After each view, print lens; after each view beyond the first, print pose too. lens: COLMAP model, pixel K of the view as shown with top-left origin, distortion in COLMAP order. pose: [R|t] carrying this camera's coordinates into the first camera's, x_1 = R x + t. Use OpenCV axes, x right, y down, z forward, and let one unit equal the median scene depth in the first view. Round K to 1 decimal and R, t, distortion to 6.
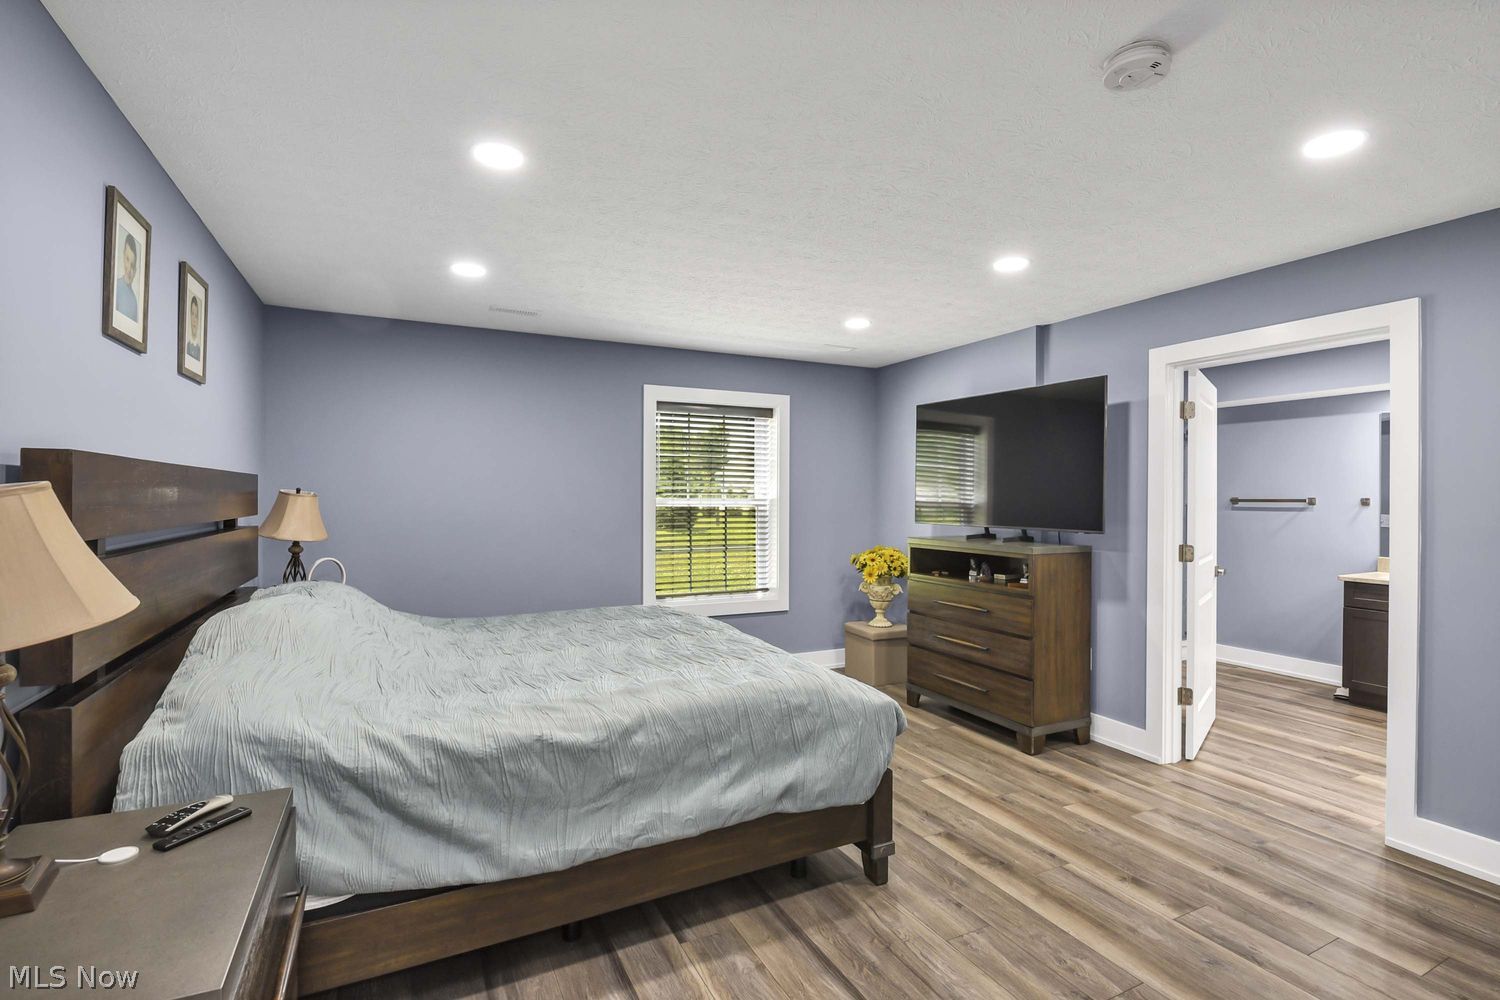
lens RADIAL K [[714.8, 0, 760.2], [0, 714.8, 494.8], [0, 0, 1]] dist [-0.004638, -0.005709]
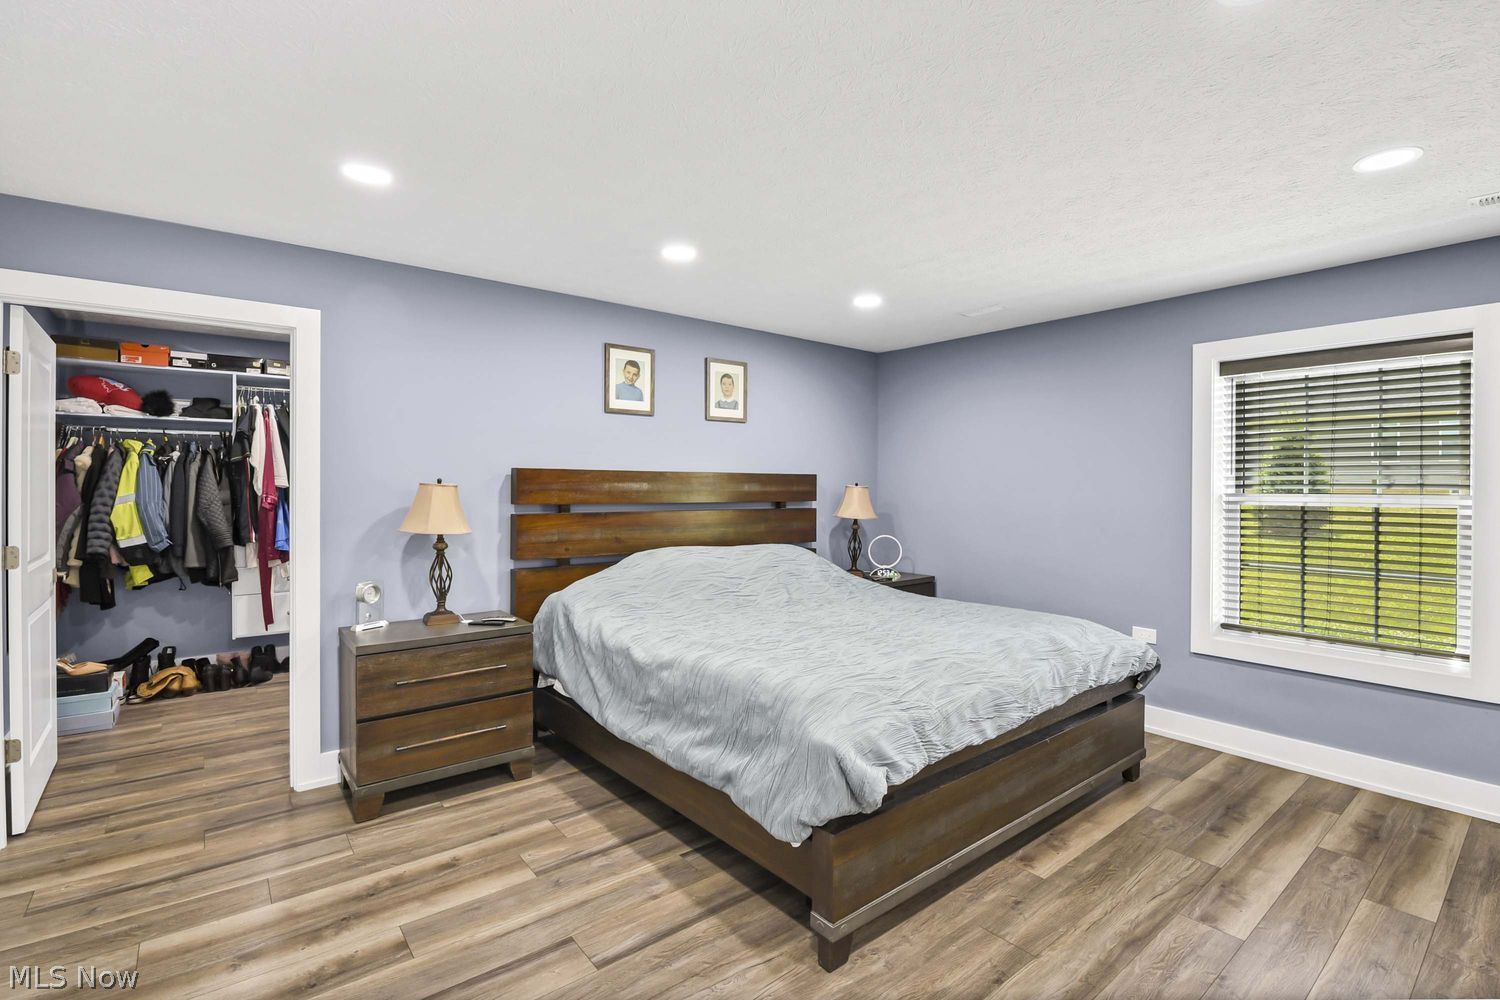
lens RADIAL K [[683.5, 0, 759.3], [0, 683.5, 495.8], [0, 0, 1]] dist [-0.011937, -0.004633]
pose [[0.204878, 0.007919, -0.978756, 0.614260], [-0.003830, 0.999966, 0.007289, 0.005942], [0.978780, 0.002255, 0.204901, 0.525854]]
